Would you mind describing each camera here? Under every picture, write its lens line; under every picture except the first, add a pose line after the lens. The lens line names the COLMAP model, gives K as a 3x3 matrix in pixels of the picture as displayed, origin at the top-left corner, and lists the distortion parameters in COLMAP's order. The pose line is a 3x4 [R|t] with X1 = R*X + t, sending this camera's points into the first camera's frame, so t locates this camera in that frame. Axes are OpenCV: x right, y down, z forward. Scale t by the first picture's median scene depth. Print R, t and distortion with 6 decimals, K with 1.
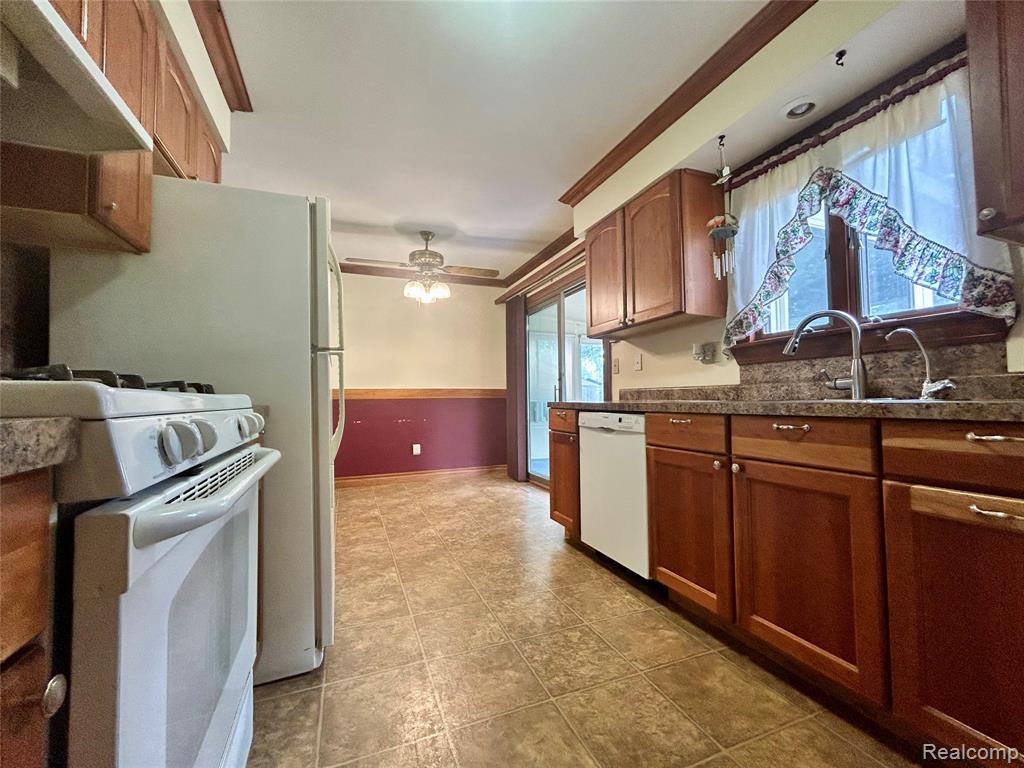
lens RADIAL K [[416.9, 0, 511.5], [0, 416.9, 384.1], [0, 0, 1]] dist [0.000104, -0.000354]
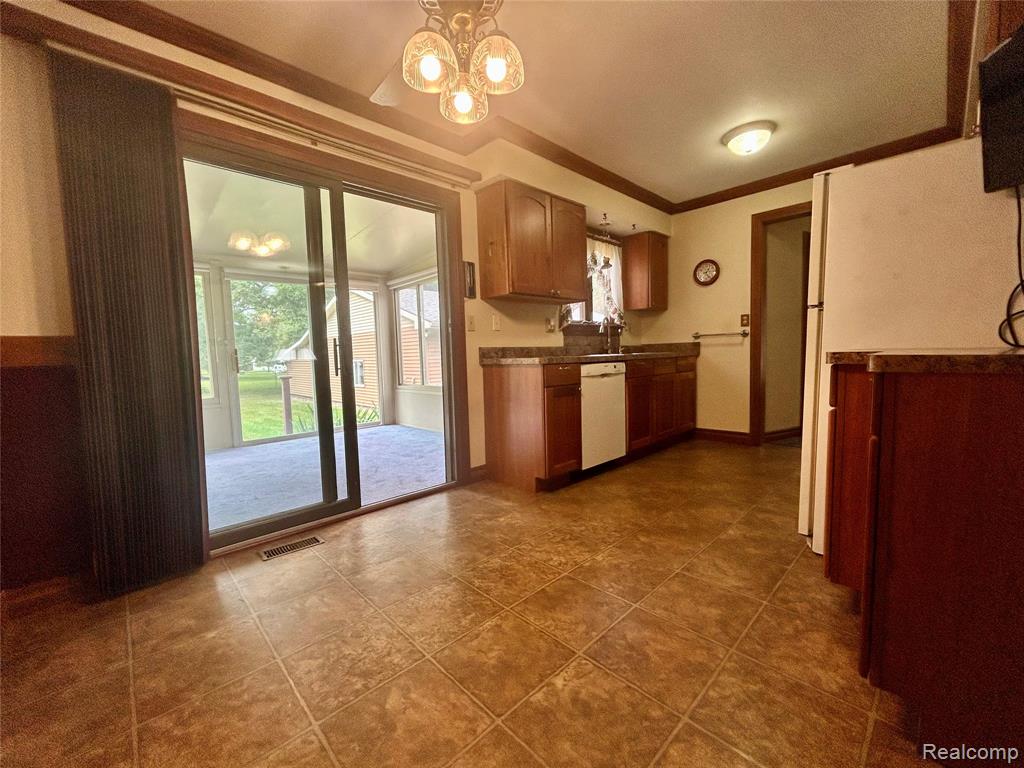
lens RADIAL K [[416.9, 0, 511.0], [0, 416.9, 385.5], [0, 0, 1]] dist [0.000104, -0.000354]
pose [[-0.372787, -0.047352, 0.926708, -0.967792], [-0.000536, 0.998708, 0.050815, 0.073073], [-0.927917, 0.018446, -0.372331, 1.823435]]
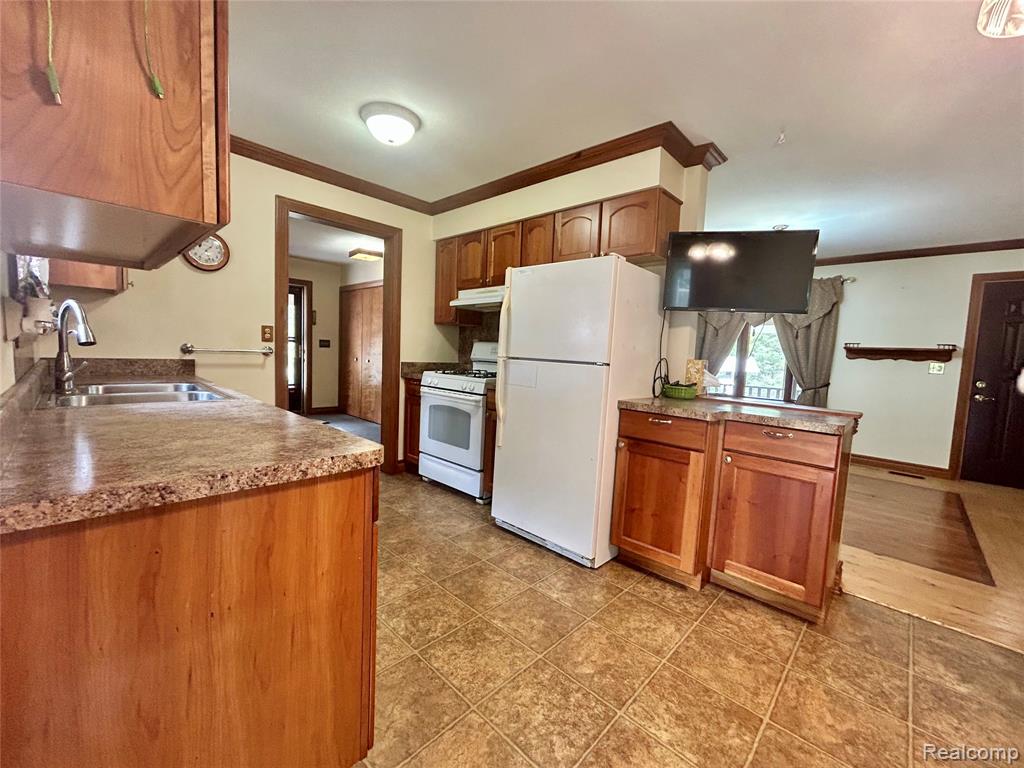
lens RADIAL K [[416.9, 0, 510.4], [0, 416.9, 383.8], [0, 0, 1]] dist [0.000104, -0.000354]
pose [[-0.910523, 0.004045, -0.413438, 0.171384], [-0.019509, 0.998418, 0.052732, -0.041413], [0.412998, 0.056080, -0.909004, 1.752407]]
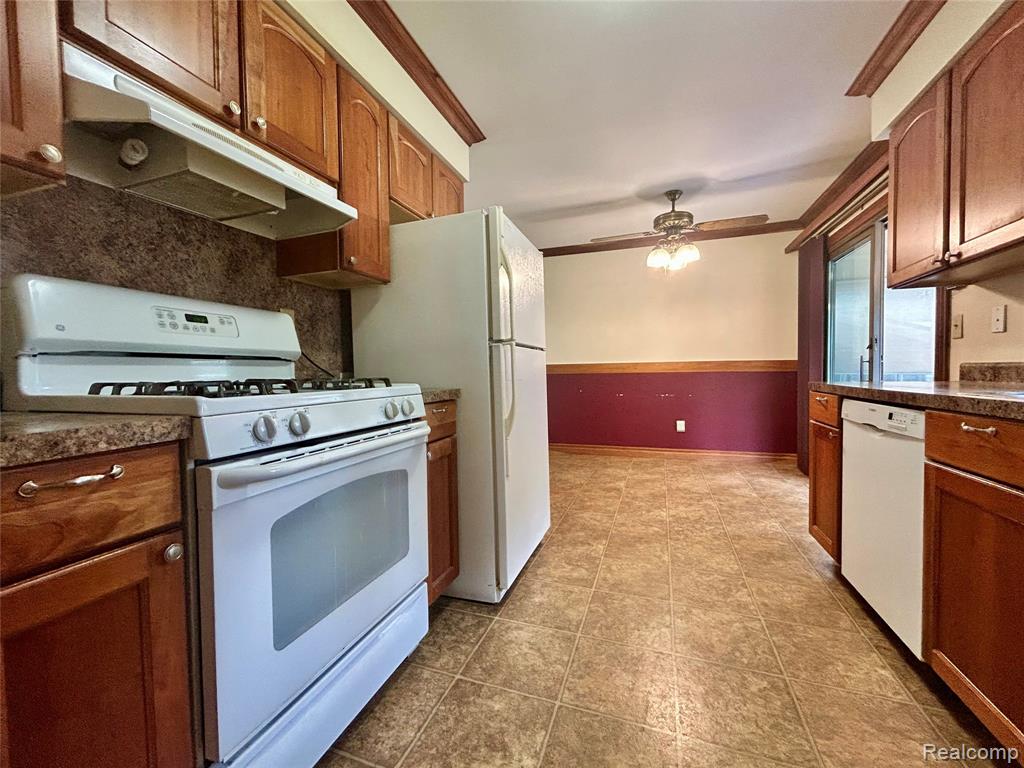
lens RADIAL K [[416.9, 0, 510.9], [0, 416.9, 383.9], [0, 0, 1]] dist [0.000104, -0.000354]
pose [[0.750154, 0.020463, -0.660947, 0.231061], [0.030420, 0.997395, 0.065405, -0.025658], [0.660563, -0.069170, 0.747577, 0.097561]]
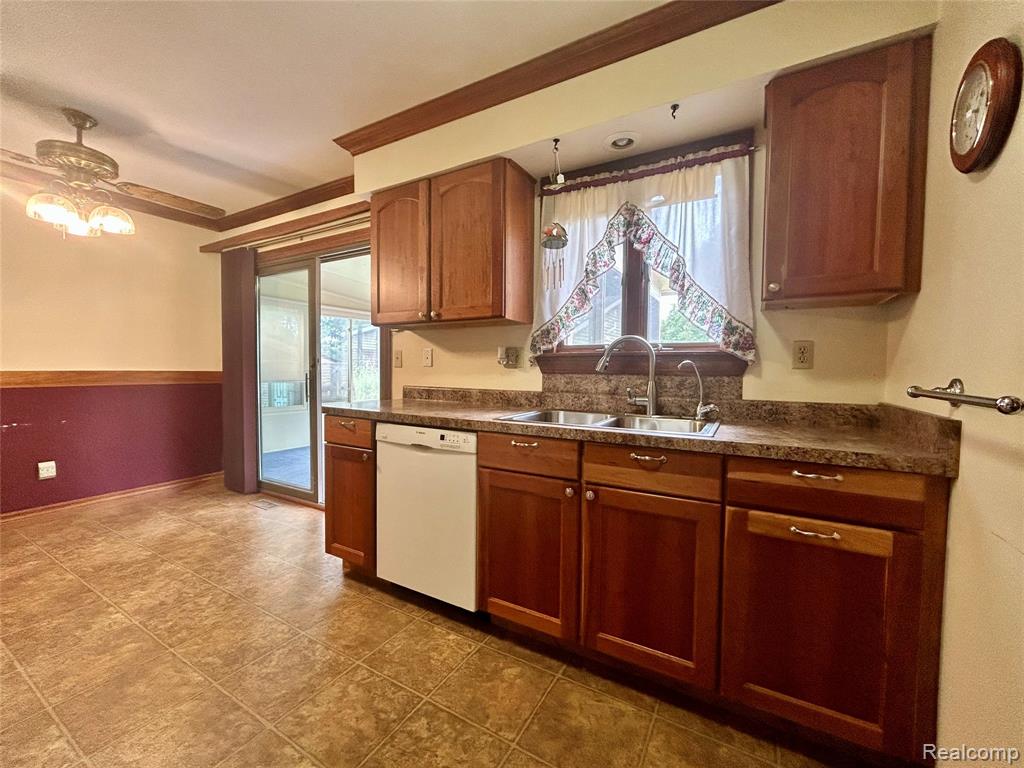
lens RADIAL K [[416.9, 0, 511.0], [0, 416.9, 383.3], [0, 0, 1]] dist [0.000104, -0.000354]
pose [[0.786396, -0.005877, 0.617694, -0.148906], [-0.041306, 0.997216, 0.062076, -0.079178], [-0.616340, -0.074331, 0.783965, 0.234415]]
